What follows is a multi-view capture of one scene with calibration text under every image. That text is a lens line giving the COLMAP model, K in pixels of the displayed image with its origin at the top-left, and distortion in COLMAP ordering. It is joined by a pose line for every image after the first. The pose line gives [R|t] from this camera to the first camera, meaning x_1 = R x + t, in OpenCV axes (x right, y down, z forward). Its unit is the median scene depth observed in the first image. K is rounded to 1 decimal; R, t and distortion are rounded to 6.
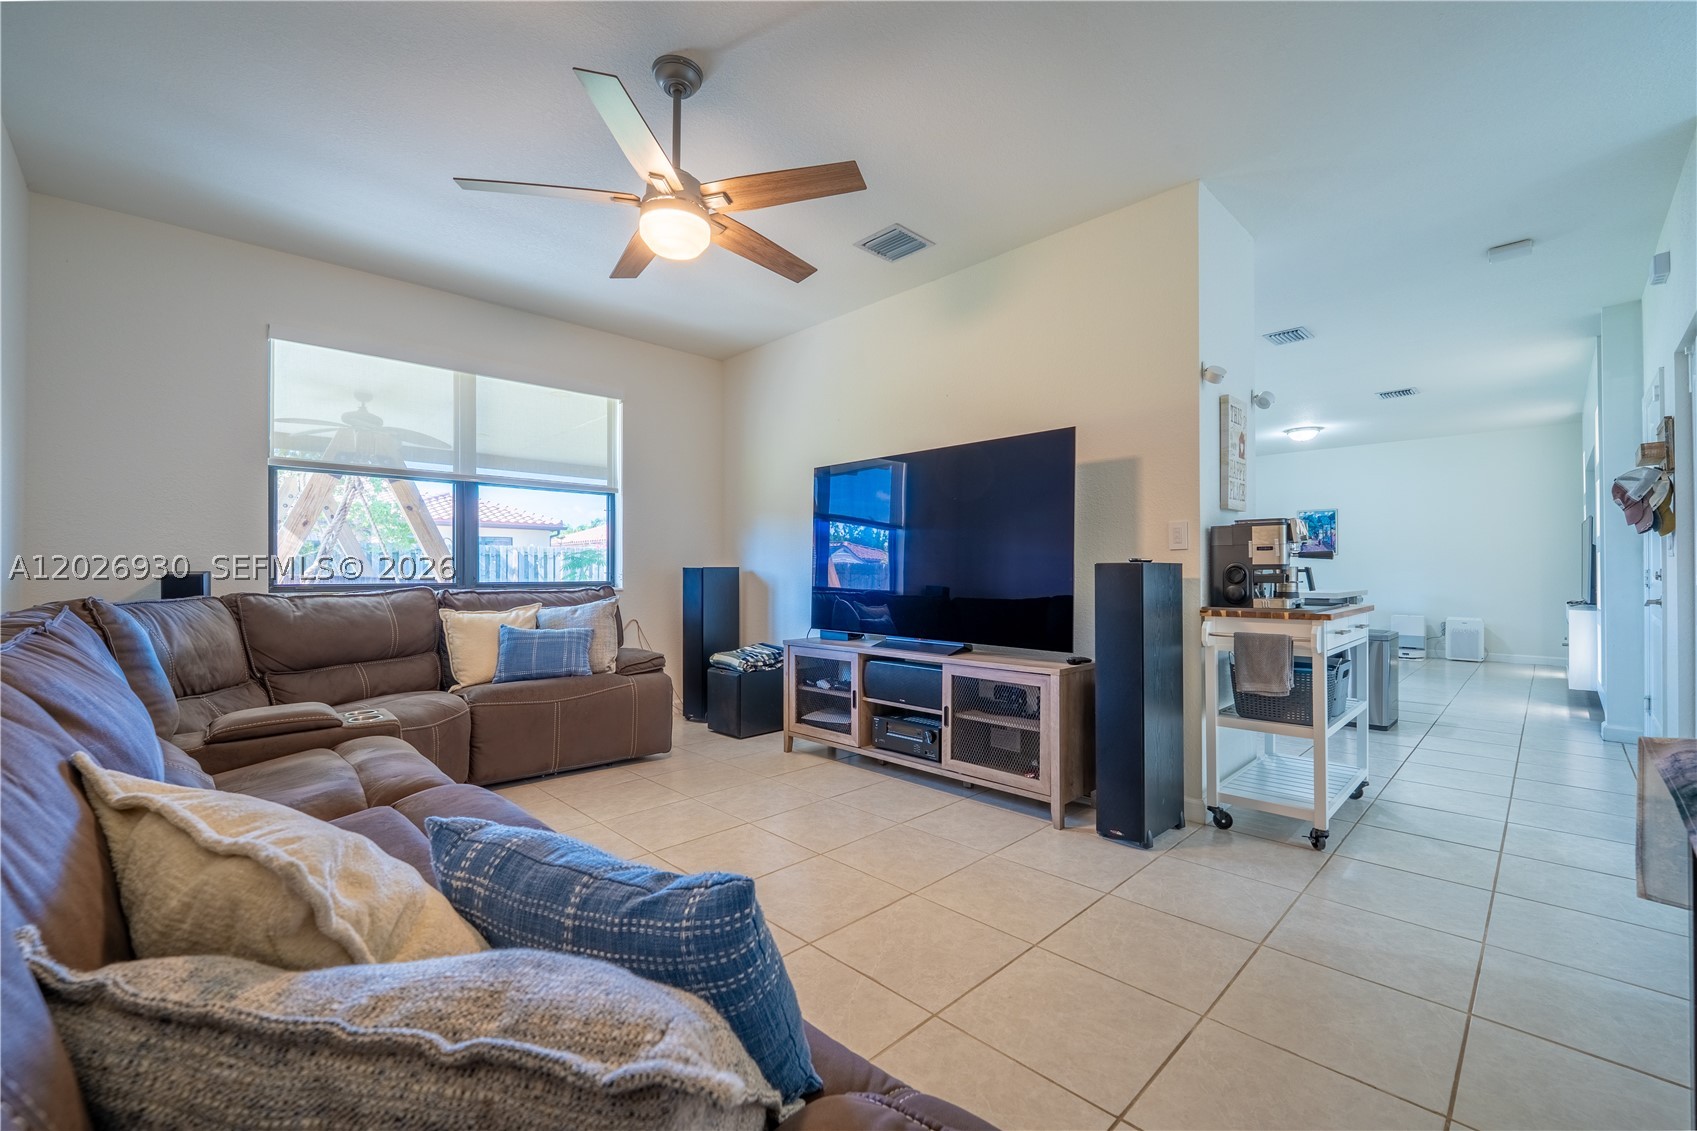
lens RADIAL K [[697.2, 0, 848.5], [0, 697.2, 565.5], [0, 0, 1]] dist [-0.009713, 0.000181]
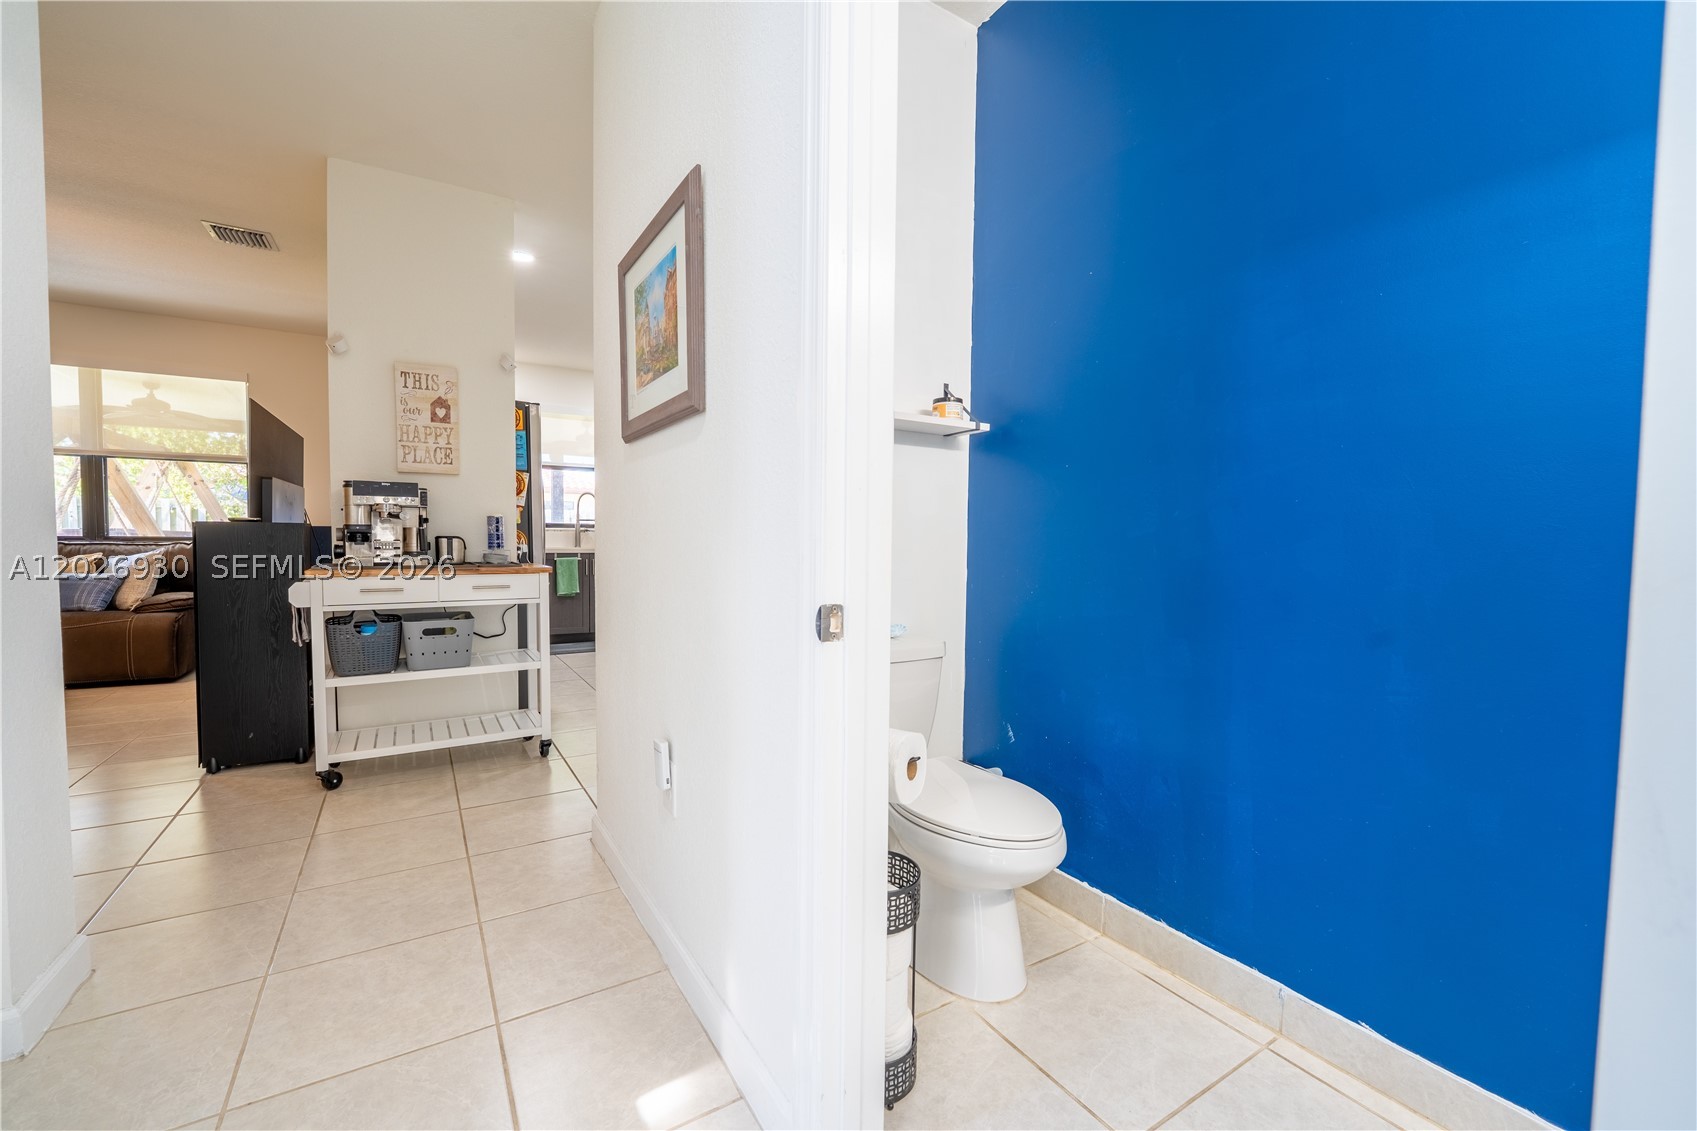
lens RADIAL K [[697.2, 0, 848.5], [0, 697.2, 565.5], [0, 0, 1]] dist [-0.009713, 0.000181]
pose [[0.974863, 0.021720, -0.221743, 1.150432], [-0.010724, 0.998658, 0.050671, -0.000490], [0.222546, -0.047019, 0.973788, 0.100016]]
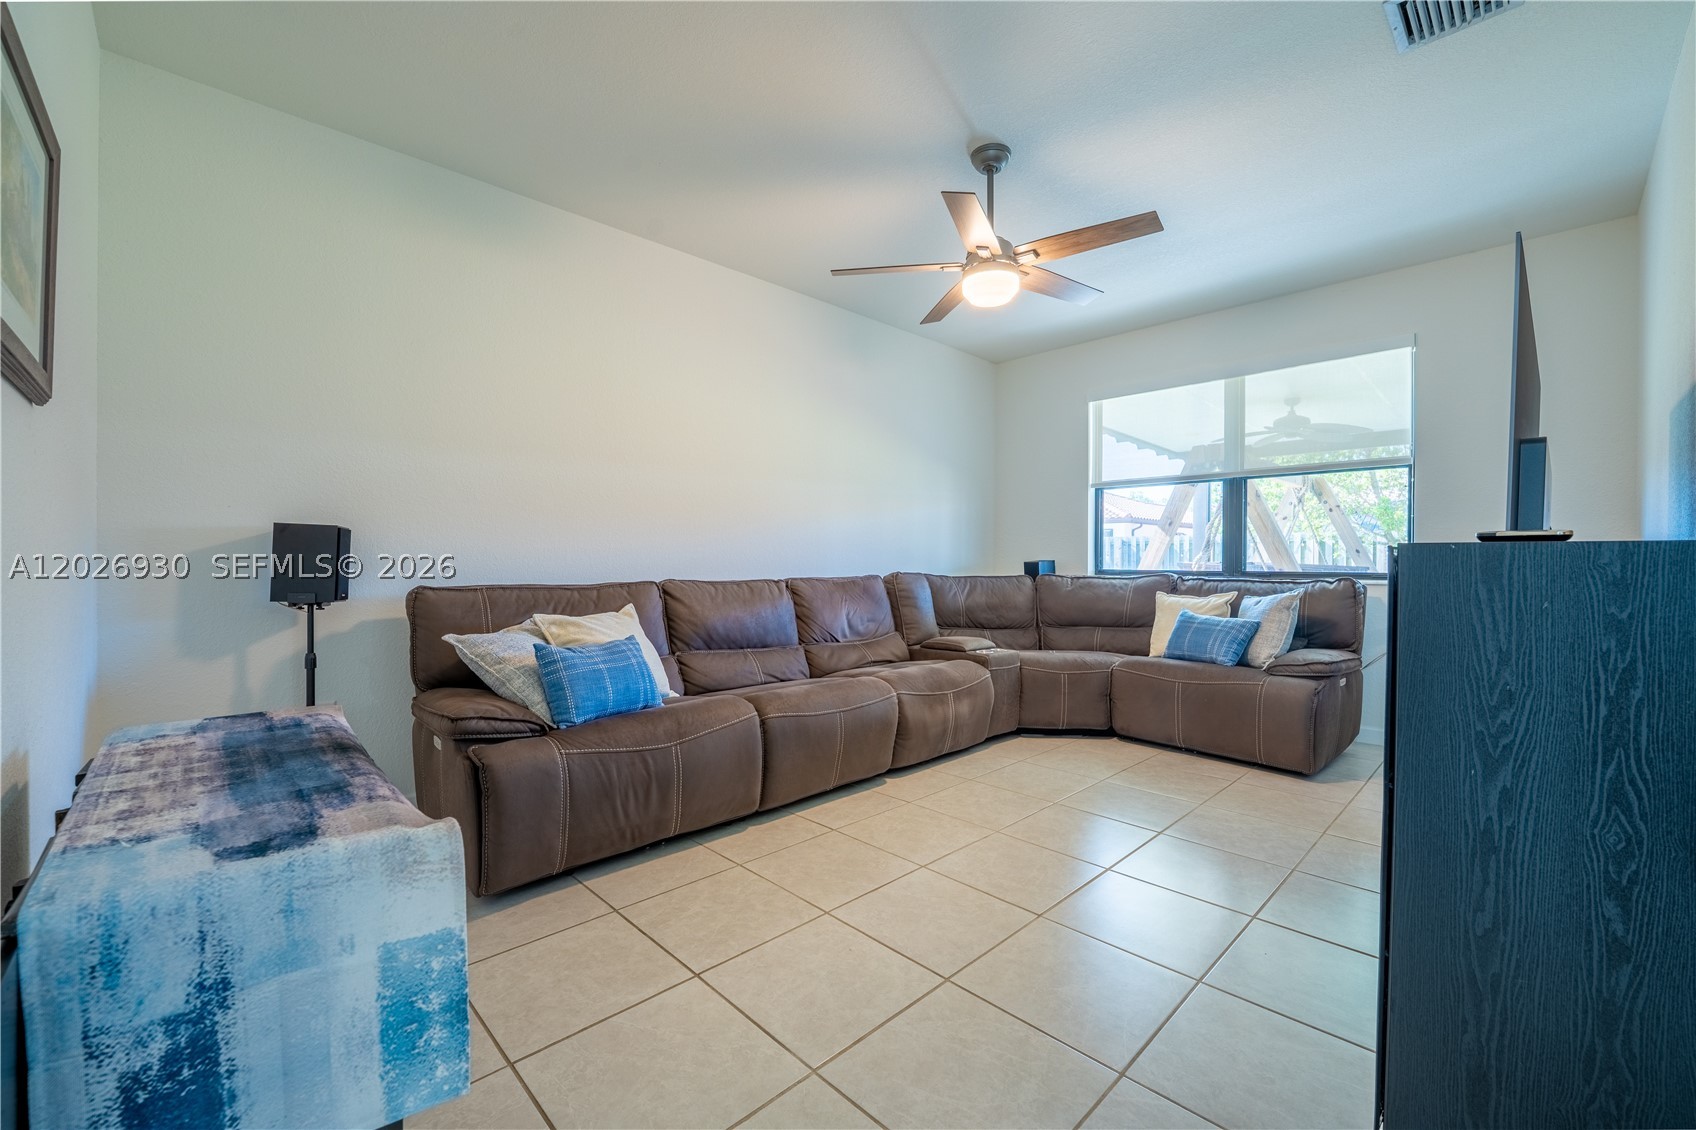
lens RADIAL K [[696.8, 0, 848.0], [0, 696.8, 565.0], [0, 0, 1]] dist [-0.009713, 0.000181]
pose [[-0.003882, 0.008856, -0.999953, 0.584464], [0.003451, 0.999955, 0.008842, 0.003658], [0.999987, -0.003416, -0.003912, 0.444840]]
